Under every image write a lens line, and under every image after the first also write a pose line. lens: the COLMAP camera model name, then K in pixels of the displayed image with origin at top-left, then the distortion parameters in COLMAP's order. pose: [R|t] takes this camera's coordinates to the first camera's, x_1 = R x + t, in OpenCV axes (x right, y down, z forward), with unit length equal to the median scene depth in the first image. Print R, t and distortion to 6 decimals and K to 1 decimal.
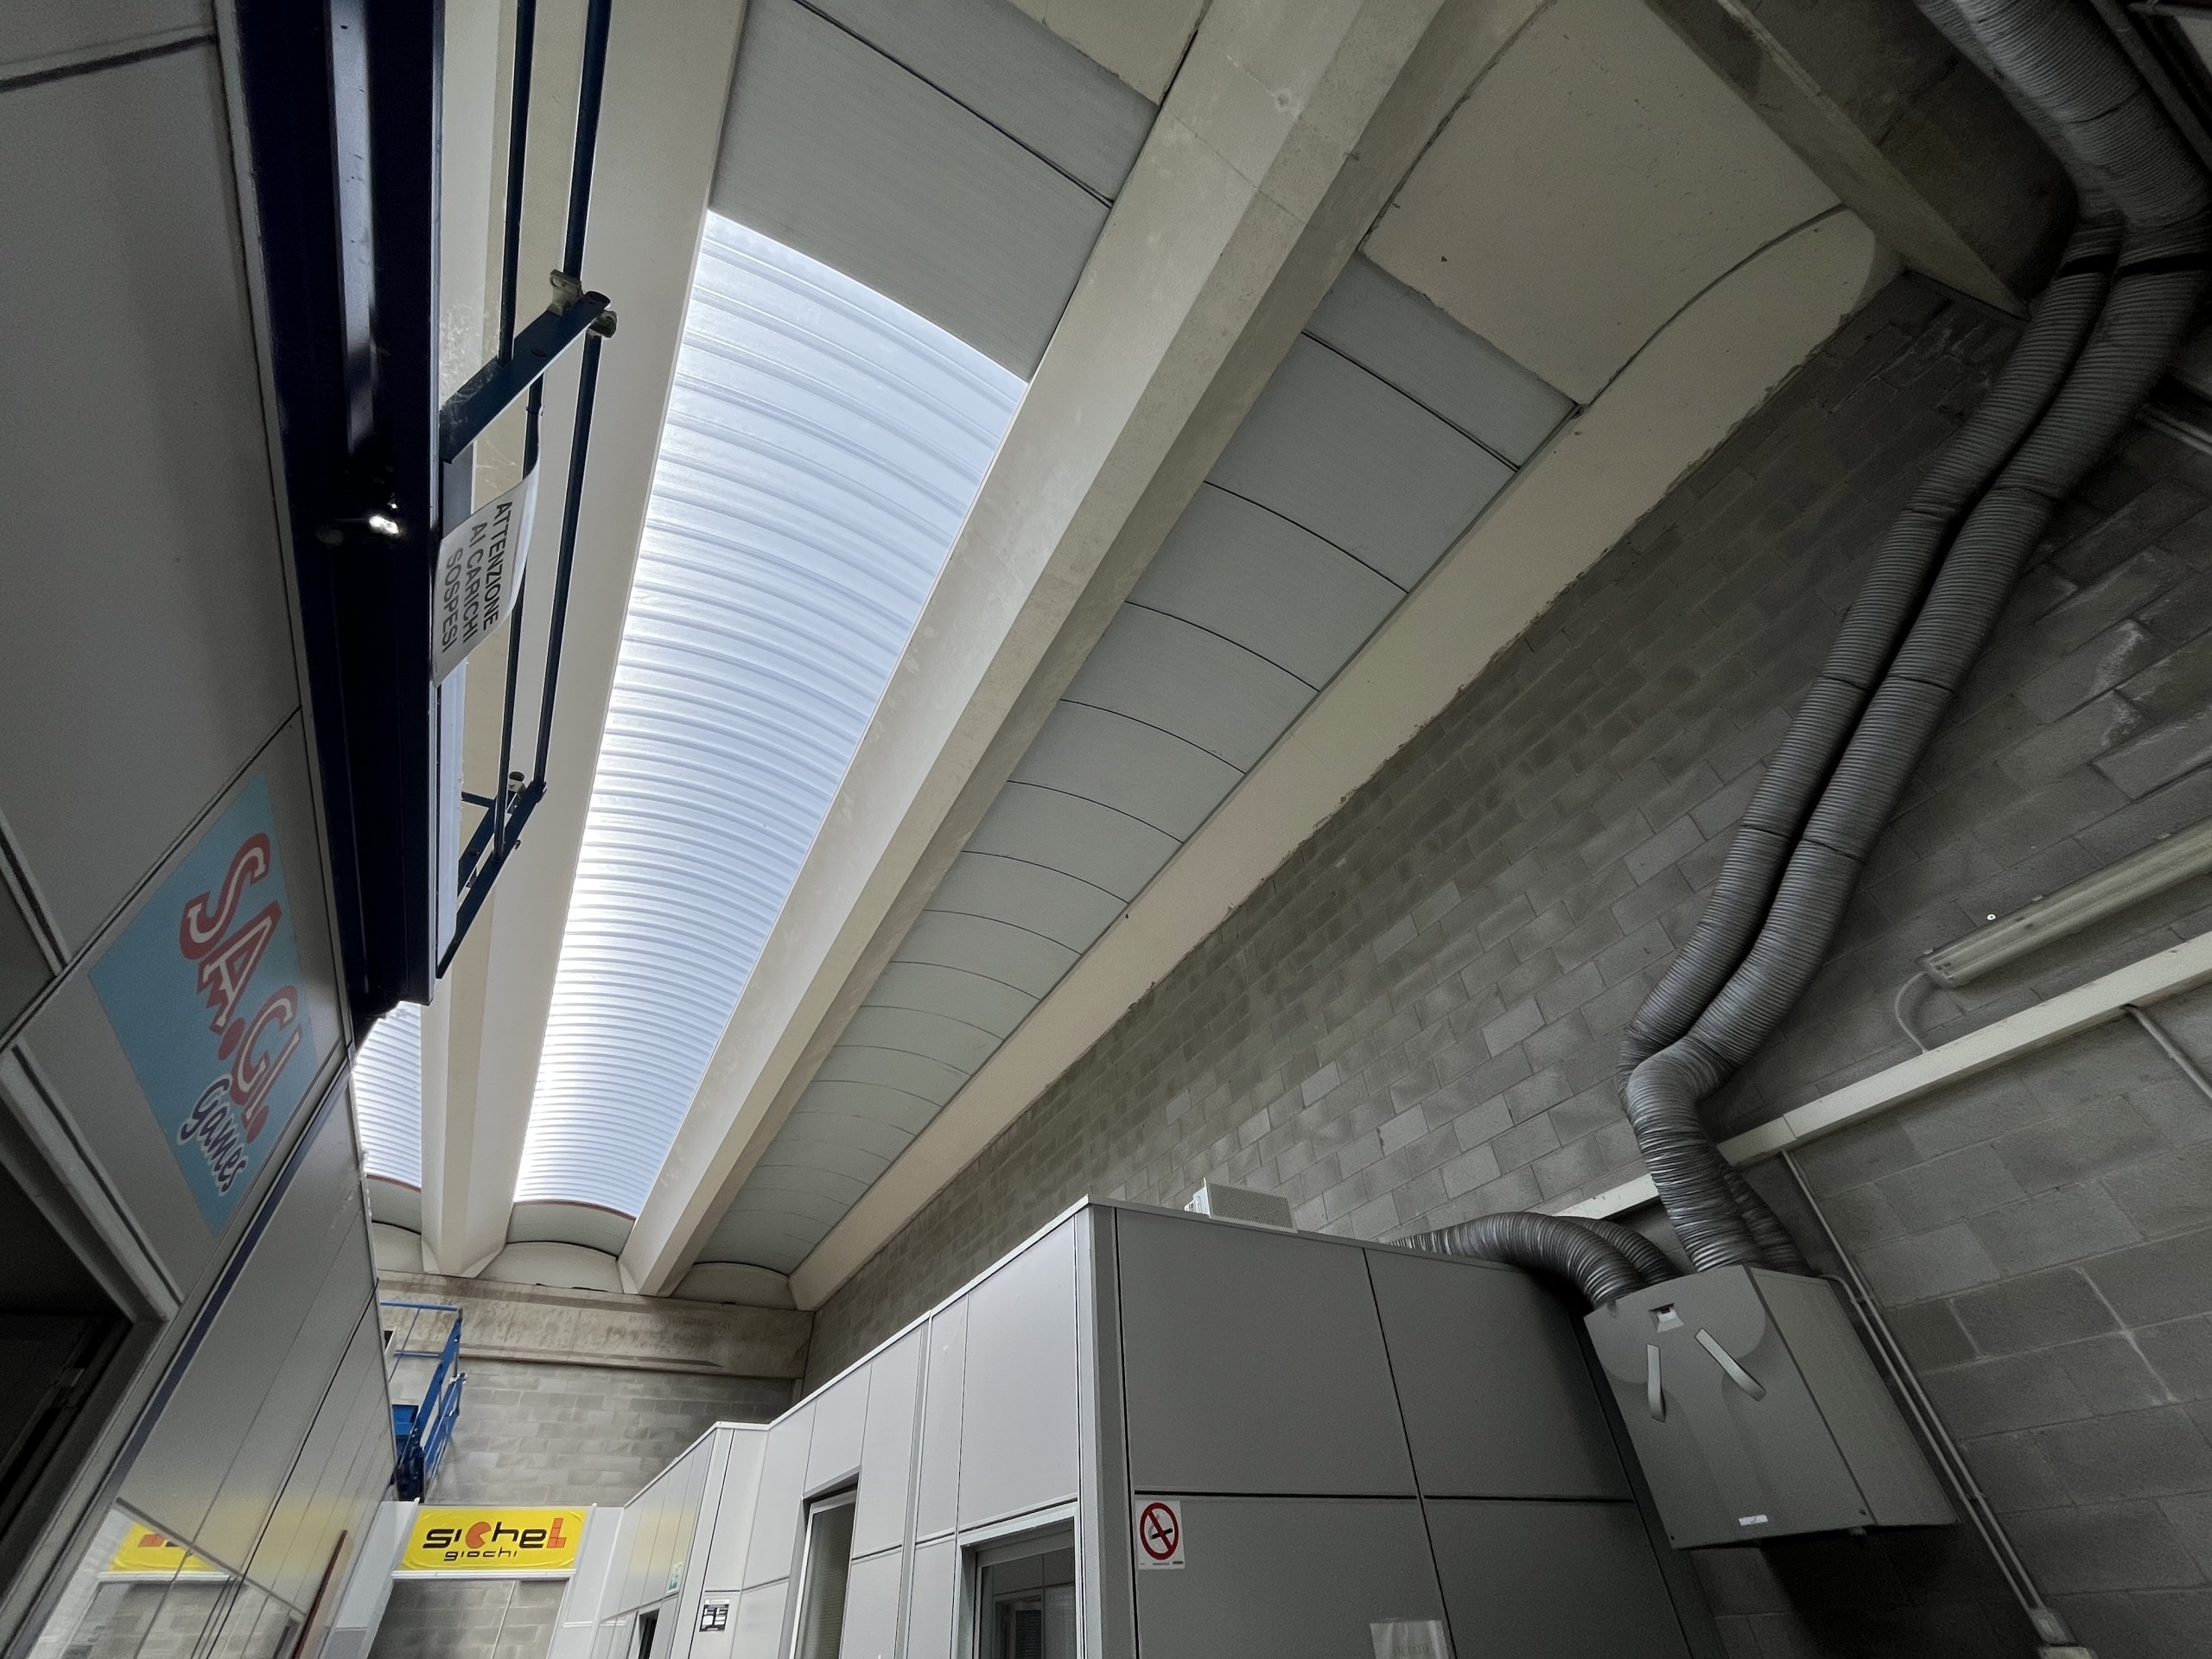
lens RADIAL K [[895.9, 0, 1106.0], [0, 895.9, 829.5], [0, 0, 1]] dist [-0.004439, -0.000505]
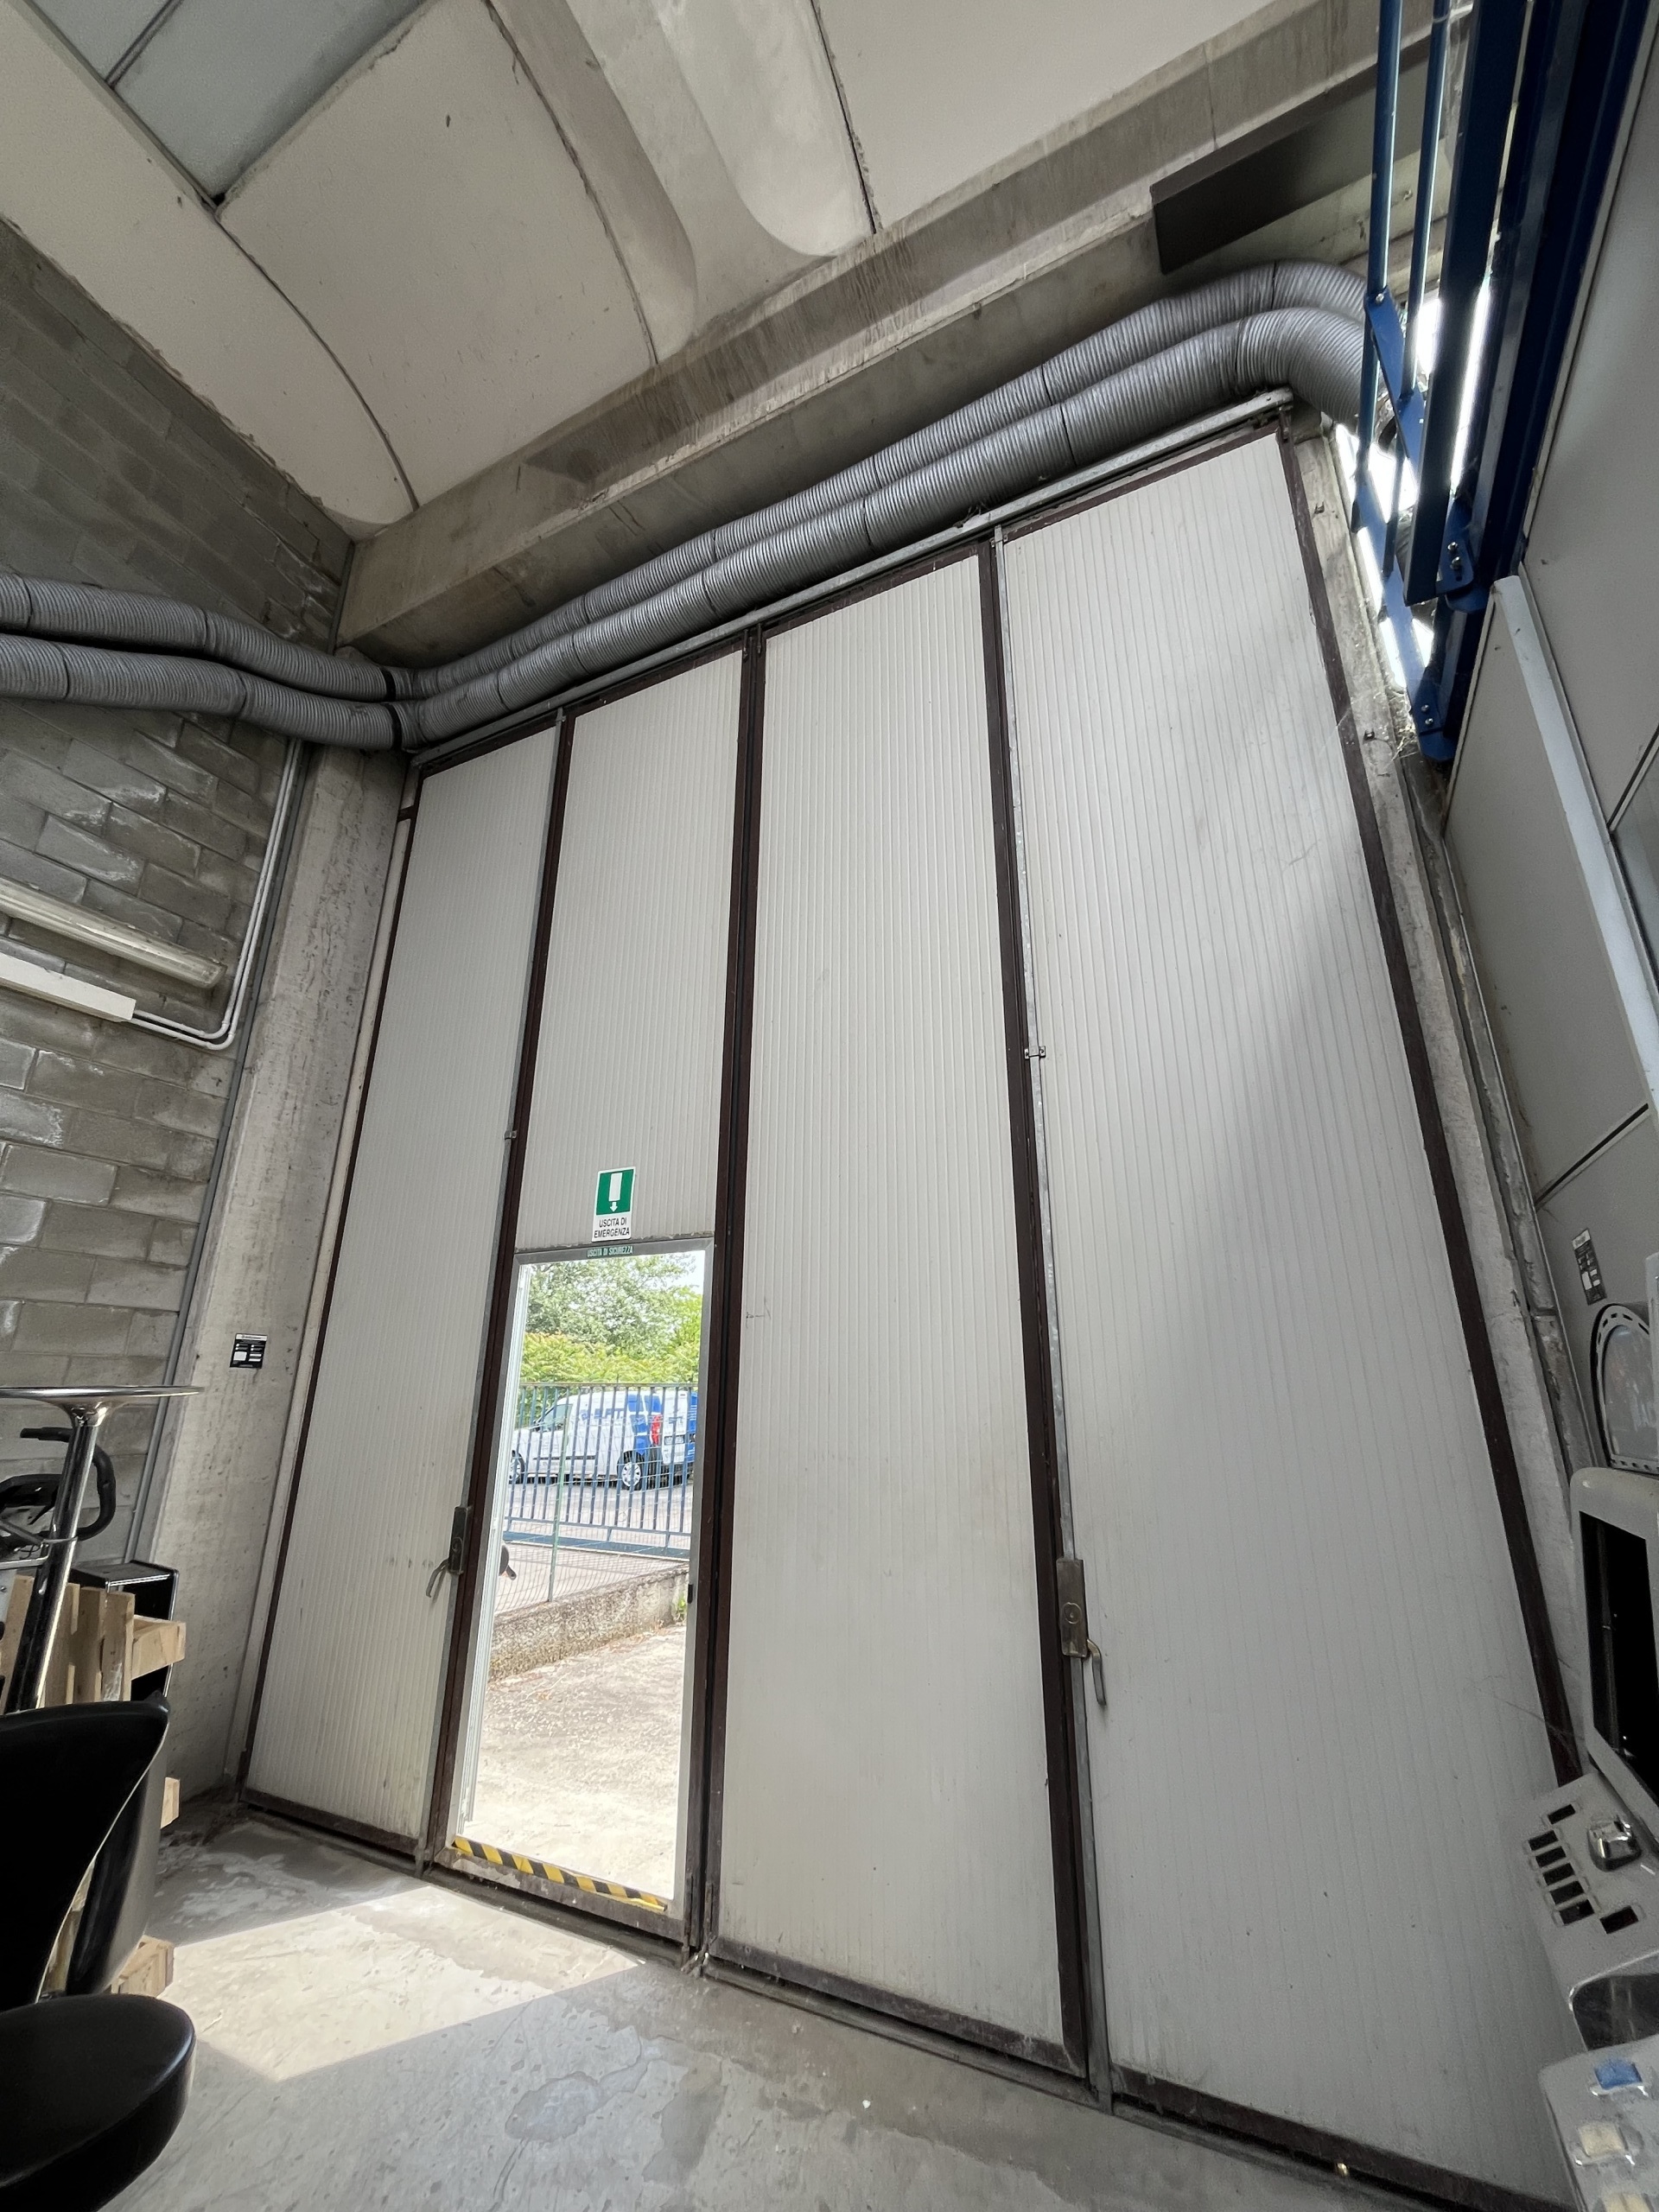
lens RADIAL K [[895.9, 0, 829.5], [0, 895.9, 1106.0], [0, 0, 1]] dist [-0.004439, -0.000505]
pose [[-0.566501, 0.293553, 0.770002, -0.132300], [-0.543006, 0.569876, -0.616754, 0.145311], [-0.619856, -0.767508, -0.163434, 0.114542]]
